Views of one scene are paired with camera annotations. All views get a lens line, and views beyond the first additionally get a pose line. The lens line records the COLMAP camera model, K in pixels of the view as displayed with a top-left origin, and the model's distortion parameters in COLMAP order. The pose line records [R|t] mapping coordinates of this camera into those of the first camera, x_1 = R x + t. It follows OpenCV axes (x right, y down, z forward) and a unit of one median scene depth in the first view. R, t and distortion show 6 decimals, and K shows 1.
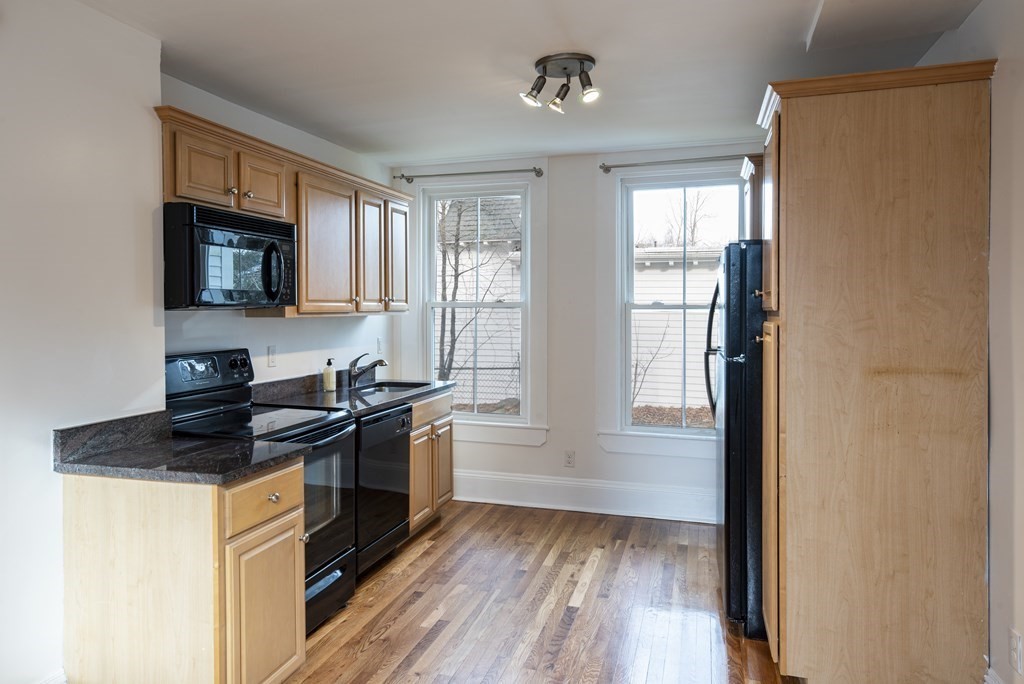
lens RADIAL K [[639.4, 0, 512.0], [0, 639.4, 342.0], [0, 0, 1]] dist [-0.000019, 0.000065]
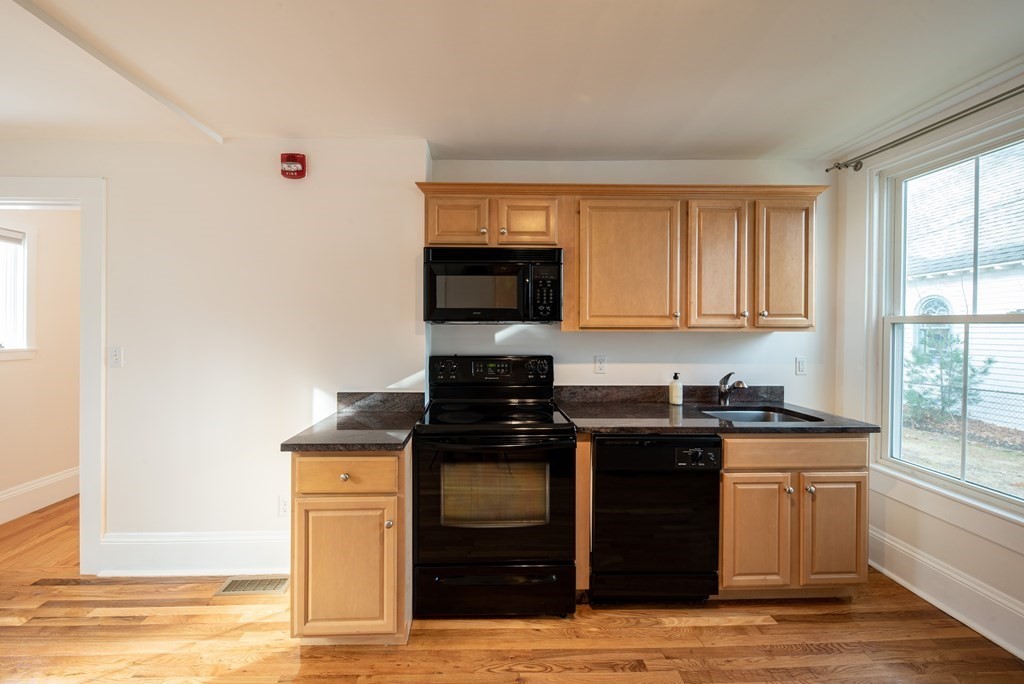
lens RADIAL K [[393.1, 0, 509.4], [0, 393.1, 336.8], [0, 0, 1]] dist [0.010954, -0.008334]
pose [[0.324096, 0.028530, -0.945594, 0.231073], [-0.052771, 0.998534, 0.012040, -0.025879], [0.944551, 0.045997, 0.325126, 0.557404]]
